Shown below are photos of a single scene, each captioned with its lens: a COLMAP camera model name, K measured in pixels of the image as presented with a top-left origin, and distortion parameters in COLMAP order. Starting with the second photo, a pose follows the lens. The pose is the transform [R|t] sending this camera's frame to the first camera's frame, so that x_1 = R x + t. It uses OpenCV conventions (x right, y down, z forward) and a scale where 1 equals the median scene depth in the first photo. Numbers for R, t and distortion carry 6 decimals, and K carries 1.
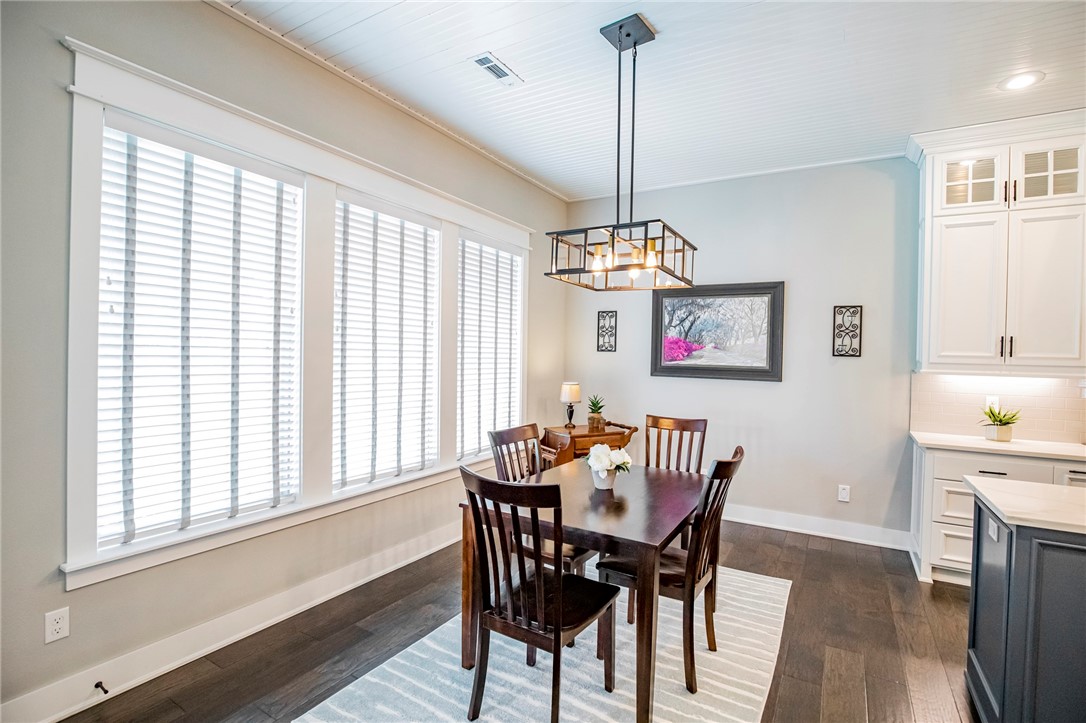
lens RADIAL K [[506.2, 0, 548.1], [0, 506.2, 360.1], [0, 0, 1]] dist [-0.038540, 0.008001]
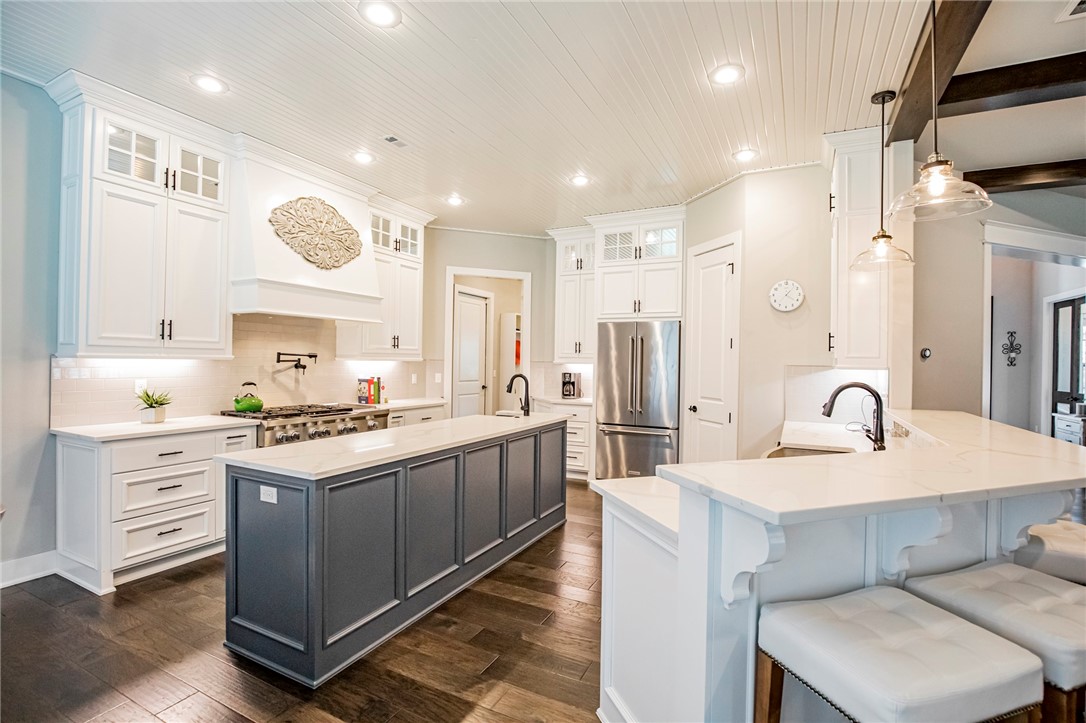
lens RADIAL K [[500.2, 0, 549.1], [0, 500.2, 360.6], [0, 0, 1]] dist [-0.032135, 0.000440]
pose [[-0.067628, -0.022482, 0.997457, -0.138602], [-0.006045, 0.999737, 0.022123, 0.008989], [-0.997692, -0.004533, -0.067746, 0.262864]]
